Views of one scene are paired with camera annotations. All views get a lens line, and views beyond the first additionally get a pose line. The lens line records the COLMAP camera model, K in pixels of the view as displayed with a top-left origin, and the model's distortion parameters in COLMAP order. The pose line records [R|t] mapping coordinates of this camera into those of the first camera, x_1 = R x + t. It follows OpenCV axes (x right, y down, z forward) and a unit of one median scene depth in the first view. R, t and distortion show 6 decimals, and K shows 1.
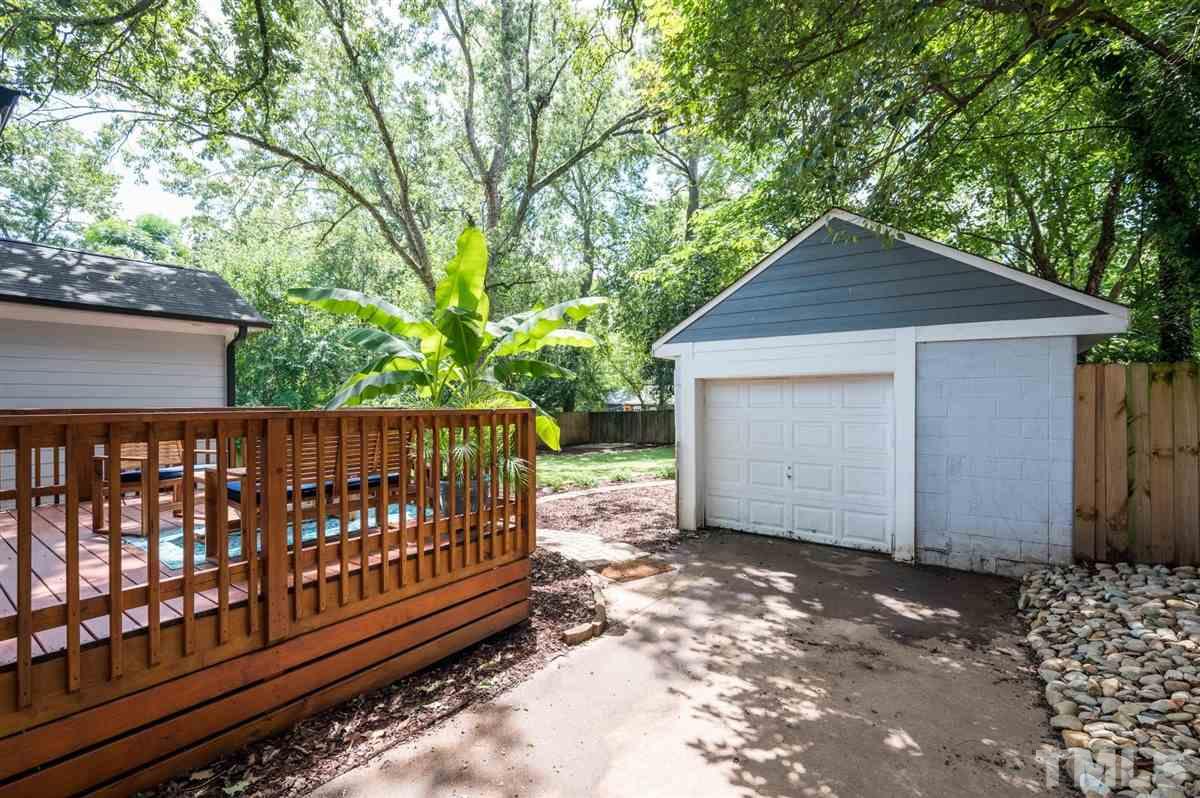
lens RADIAL K [[498.9, 0, 571.3], [0, 498.9, 390.0], [0, 0, 1]] dist [-0.000811, 0.005477]
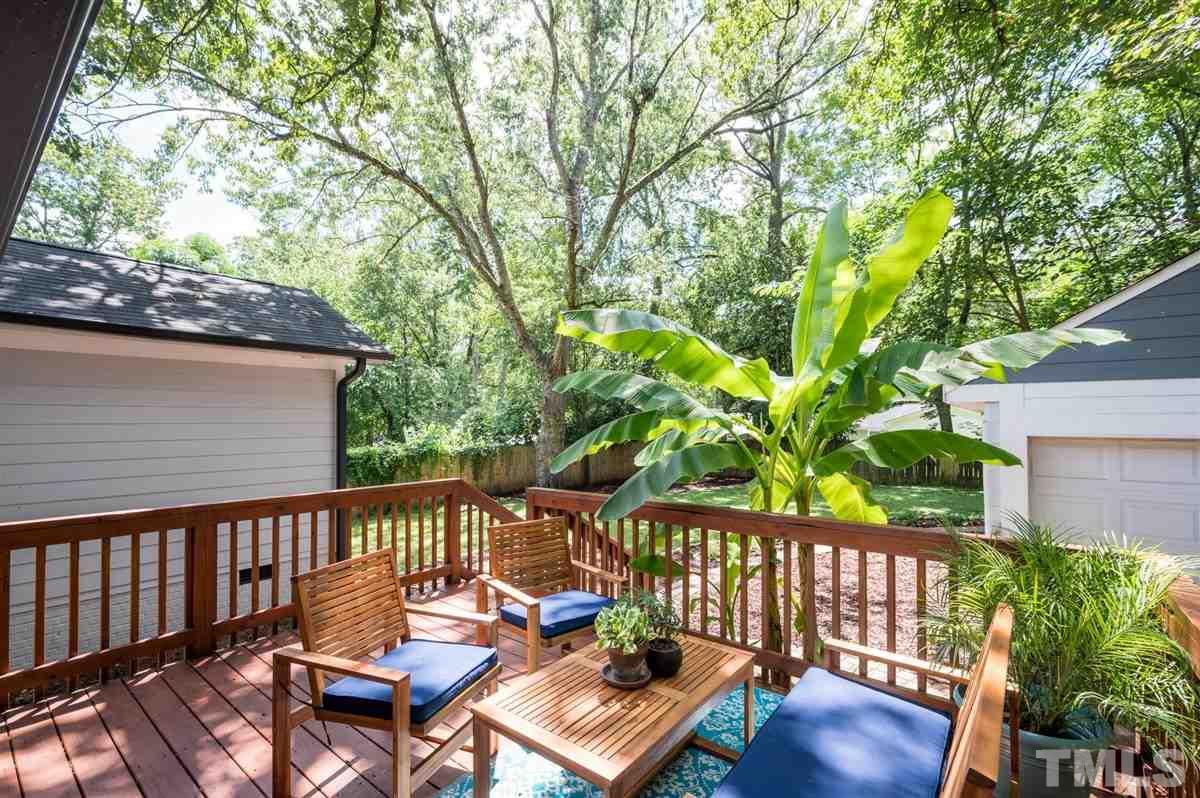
lens RADIAL K [[520.0, 0, 597.8], [0, 520.0, 404.1], [0, 0, 1]] dist [0.003136, 0.000101]
pose [[0.999451, -0.002392, -0.033046, -0.107955], [0.001860, 0.999868, -0.016123, -0.018289], [0.033081, 0.016052, 0.999324, 0.085699]]
